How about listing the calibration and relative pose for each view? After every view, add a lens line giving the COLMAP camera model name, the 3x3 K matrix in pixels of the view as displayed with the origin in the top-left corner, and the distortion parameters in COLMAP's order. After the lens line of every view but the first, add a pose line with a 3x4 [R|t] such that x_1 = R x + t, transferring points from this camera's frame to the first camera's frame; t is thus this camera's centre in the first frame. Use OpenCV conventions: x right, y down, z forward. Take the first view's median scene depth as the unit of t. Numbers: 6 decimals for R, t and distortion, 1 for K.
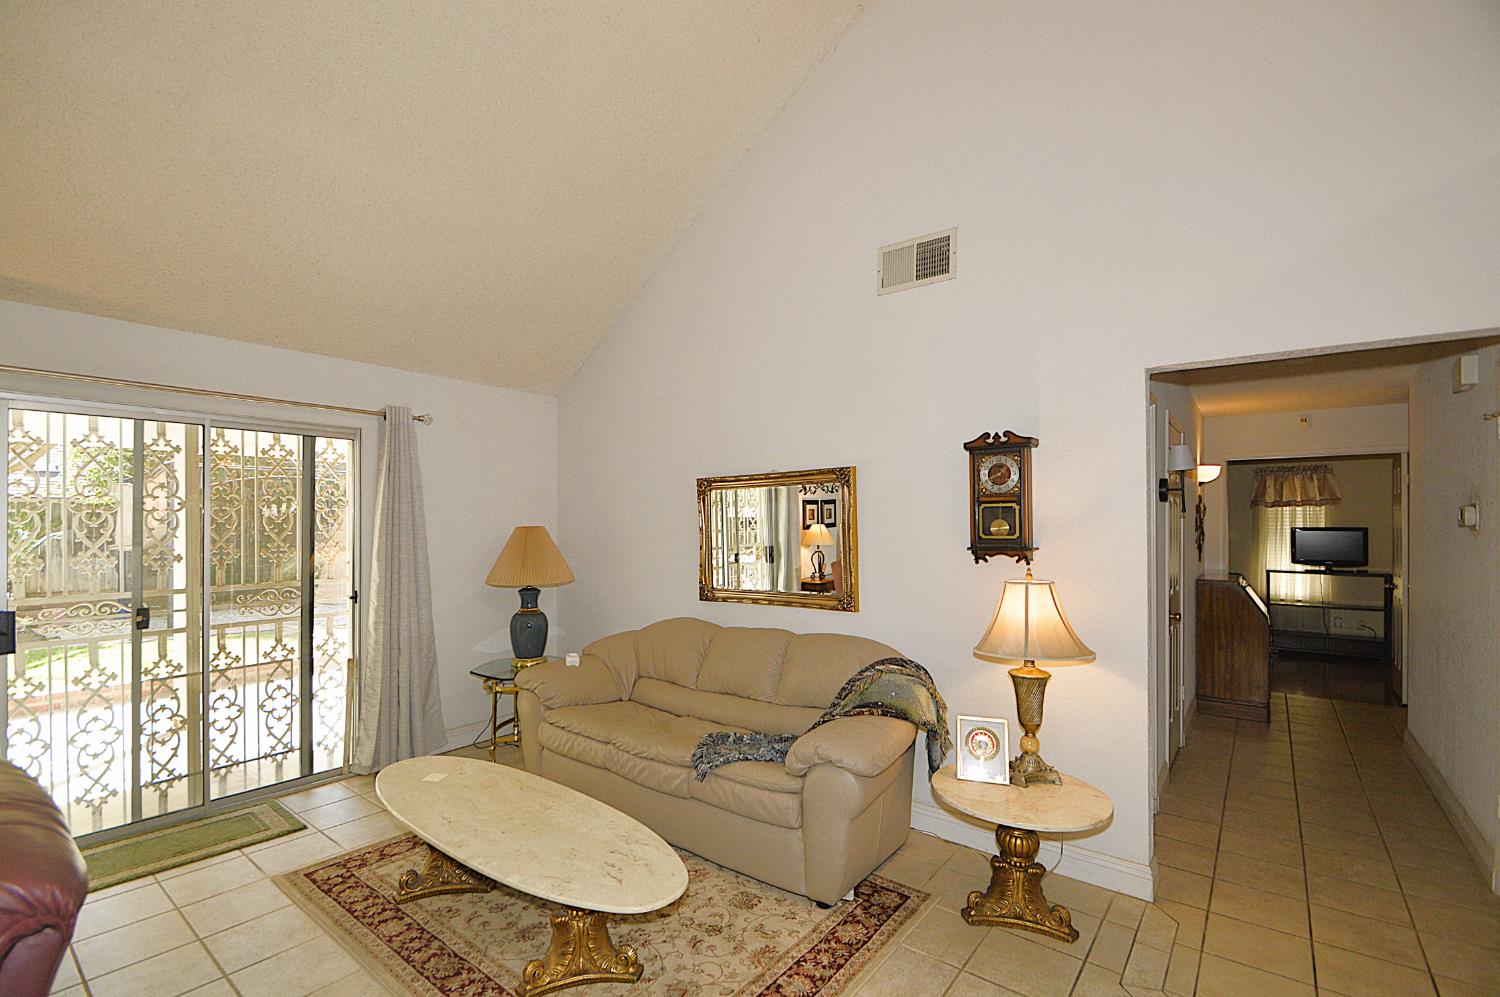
lens RADIAL K [[668.1, 0, 713.4], [0, 668.1, 518.2], [0, 0, 1]] dist [0.003646, -0.009117]
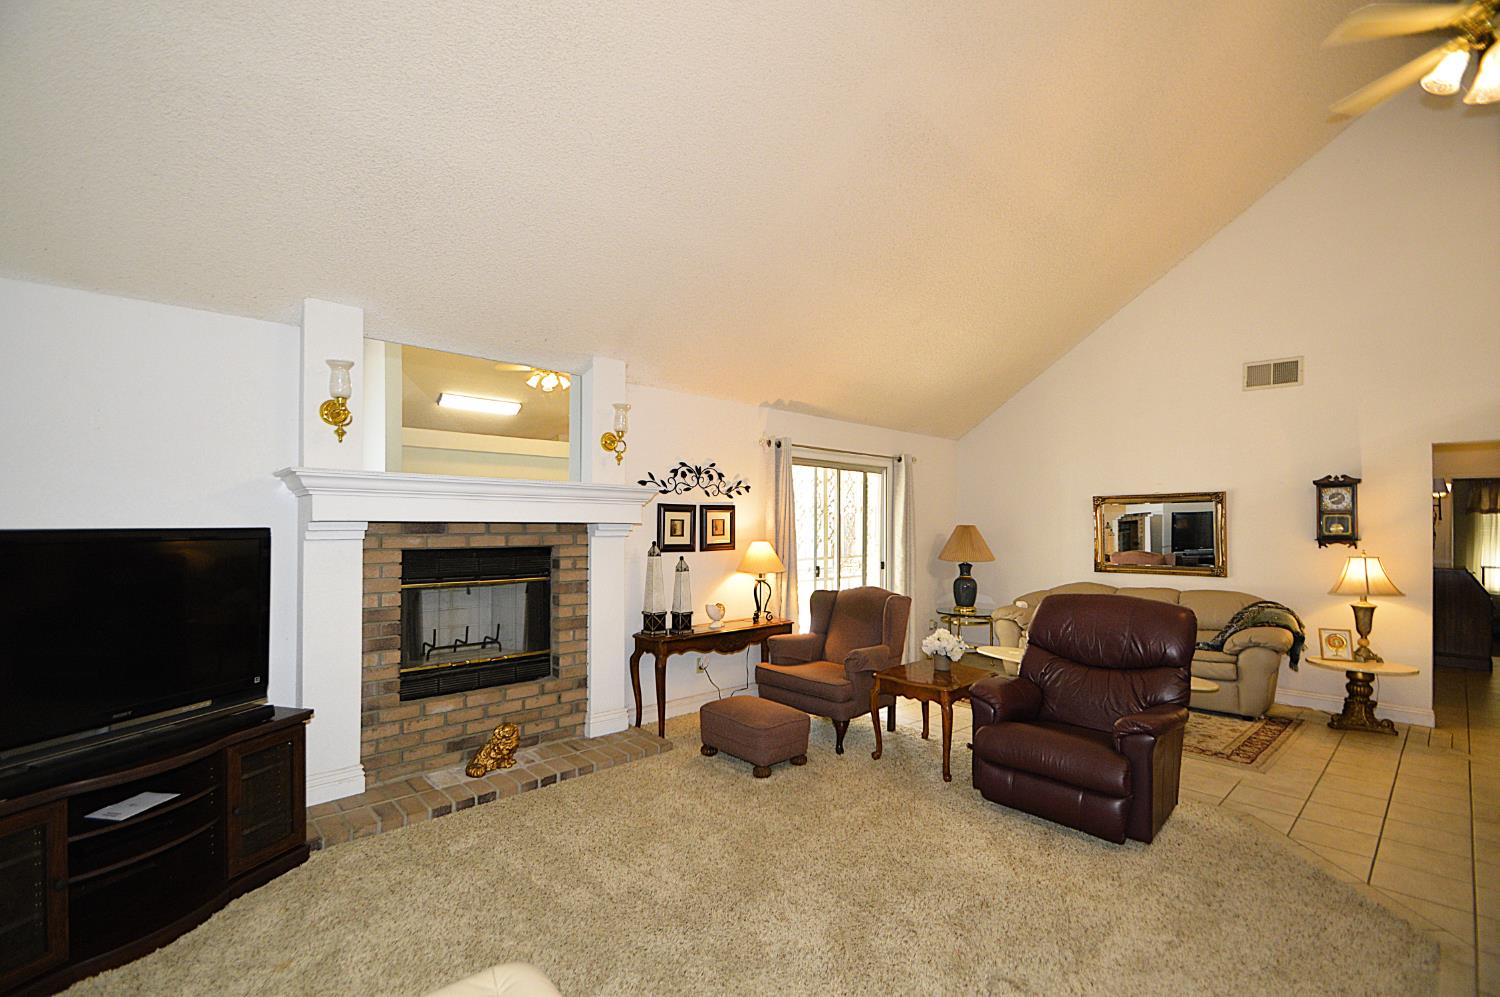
lens RADIAL K [[668.1, 0, 717.4], [0, 668.1, 519.2], [0, 0, 1]] dist [0.003646, -0.009117]
pose [[0.988867, 0.007360, -0.148619, -0.956734], [-0.006914, 0.999970, 0.003513, -0.004842], [0.148641, -0.002446, 0.988888, -1.023539]]
